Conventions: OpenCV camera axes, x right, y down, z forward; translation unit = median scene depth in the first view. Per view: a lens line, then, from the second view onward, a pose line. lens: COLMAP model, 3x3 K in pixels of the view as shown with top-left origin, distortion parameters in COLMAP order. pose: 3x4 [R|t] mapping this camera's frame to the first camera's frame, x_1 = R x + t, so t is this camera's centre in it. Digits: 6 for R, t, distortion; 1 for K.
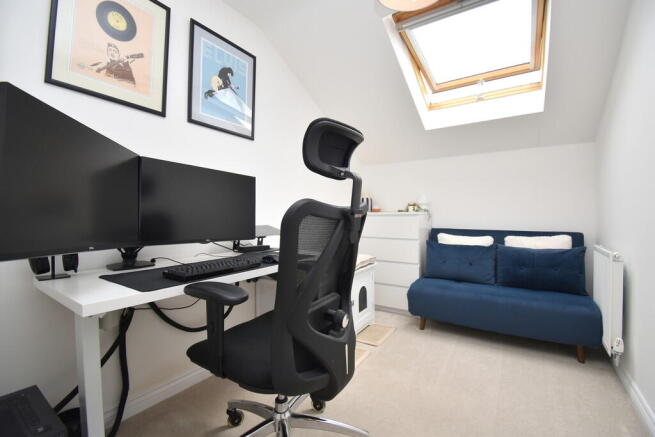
lens RADIAL K [[288.5, 0, 324.4], [0, 288.5, 215.6], [0, 0, 1]] dist [0.001515, -0.016539]
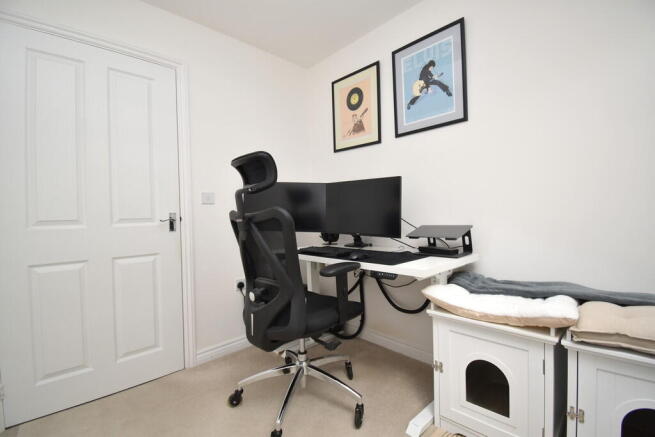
lens RADIAL K [[288.5, 0, 324.4], [0, 288.5, 215.6], [0, 0, 1]] dist [0.001515, -0.016539]
pose [[-0.224681, 0.017081, -0.974283, 0.766488], [0.031933, 0.999438, 0.010158, -0.014581], [0.973909, -0.028829, -0.225100, 0.927344]]
